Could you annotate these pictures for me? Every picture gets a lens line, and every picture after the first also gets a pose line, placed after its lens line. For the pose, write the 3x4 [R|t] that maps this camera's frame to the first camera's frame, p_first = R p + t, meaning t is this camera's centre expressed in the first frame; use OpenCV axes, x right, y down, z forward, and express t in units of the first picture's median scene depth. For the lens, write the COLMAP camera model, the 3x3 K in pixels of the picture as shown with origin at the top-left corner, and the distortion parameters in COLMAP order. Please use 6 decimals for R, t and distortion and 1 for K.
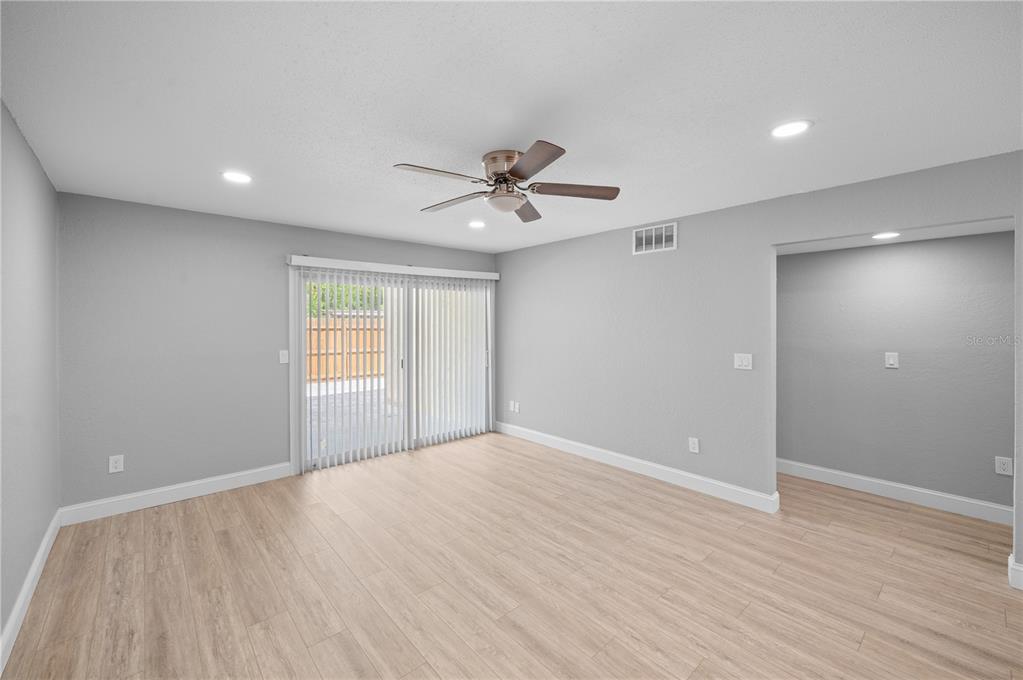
lens RADIAL K [[415.3, 0, 511.5], [0, 415.3, 321.7], [0, 0, 1]] dist [-0.000751, -0.000344]
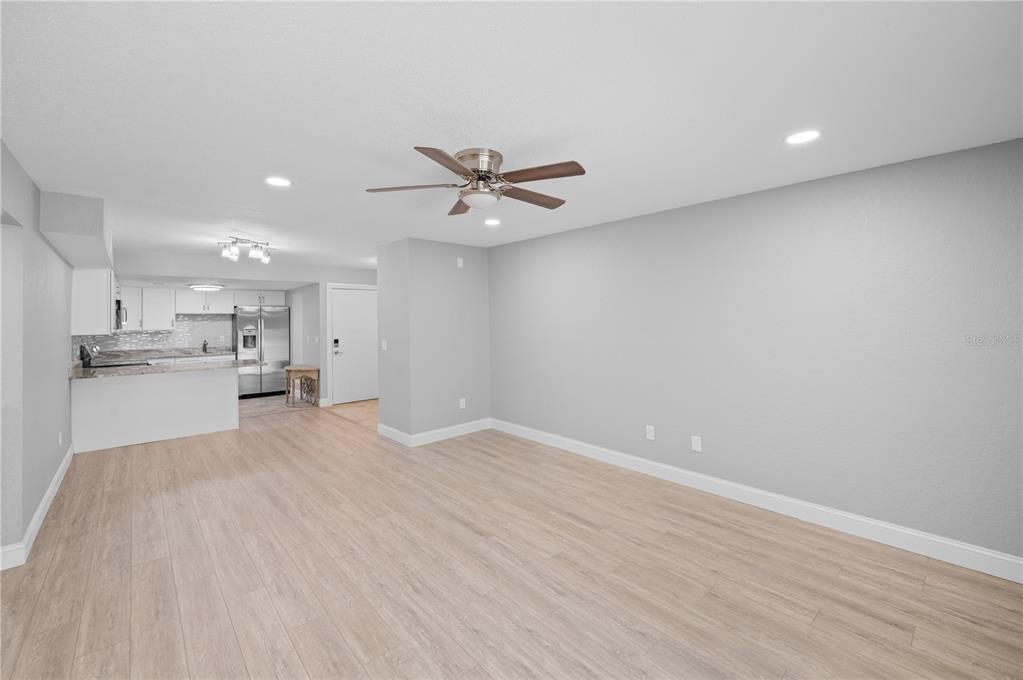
lens RADIAL K [[415.3, 0, 511.5], [0, 415.3, 321.7], [0, 0, 1]] dist [-0.000751, -0.000344]
pose [[-0.999944, 0.010055, -0.003428, -0.063972], [0.010031, 0.999926, 0.006853, 0.004159], [0.003496, 0.006818, -0.999971, 1.567495]]
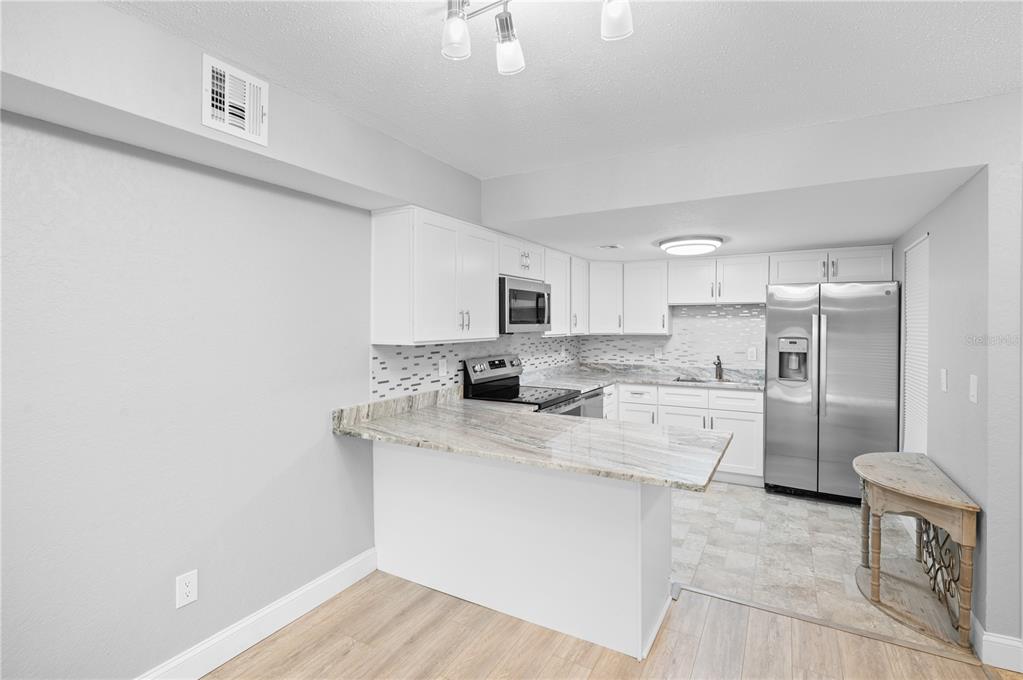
lens RADIAL K [[493.9, 0, 510.1], [0, 493.9, 324.8], [0, 0, 1]] dist [-0.000315, -0.000245]
pose [[-0.325590, -0.004853, 0.945499, 0.564846], [0.004816, 0.999965, 0.006790, 0.006103], [-0.945499, 0.006764, -0.325555, 0.099428]]
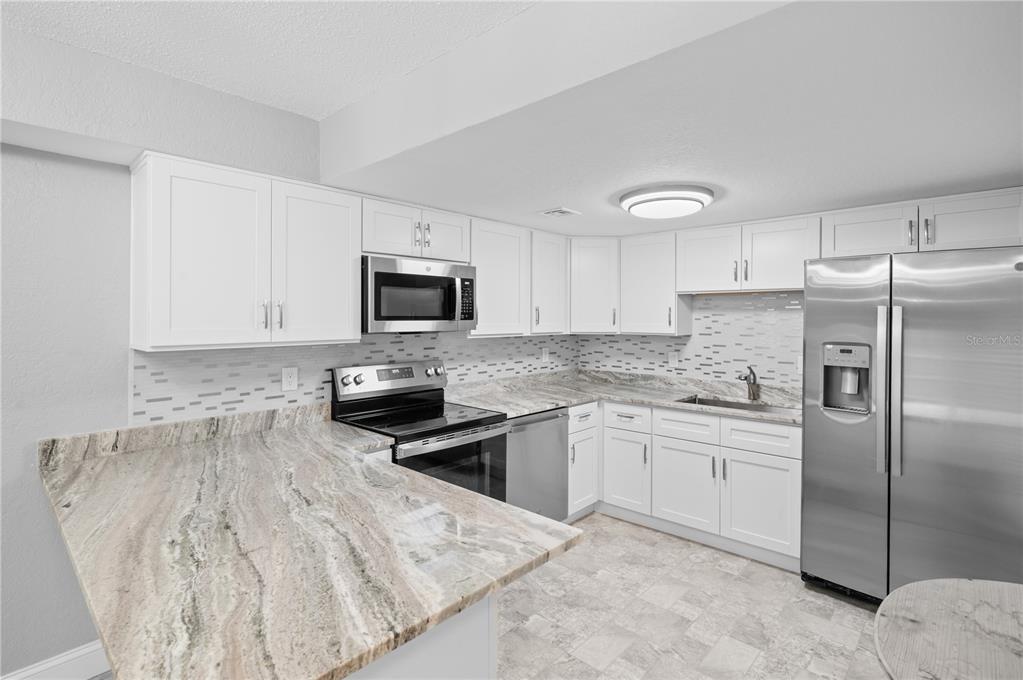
lens RADIAL K [[500.0, 0, 509.4], [0, 500.0, 313.2], [0, 0, 1]] dist [-0.000514, 0.000030]
pose [[-0.097271, 0.006640, 0.995236, 0.797643], [0.004040, 0.999972, -0.006276, 0.006064], [-0.995250, 0.003410, -0.097295, -0.416184]]
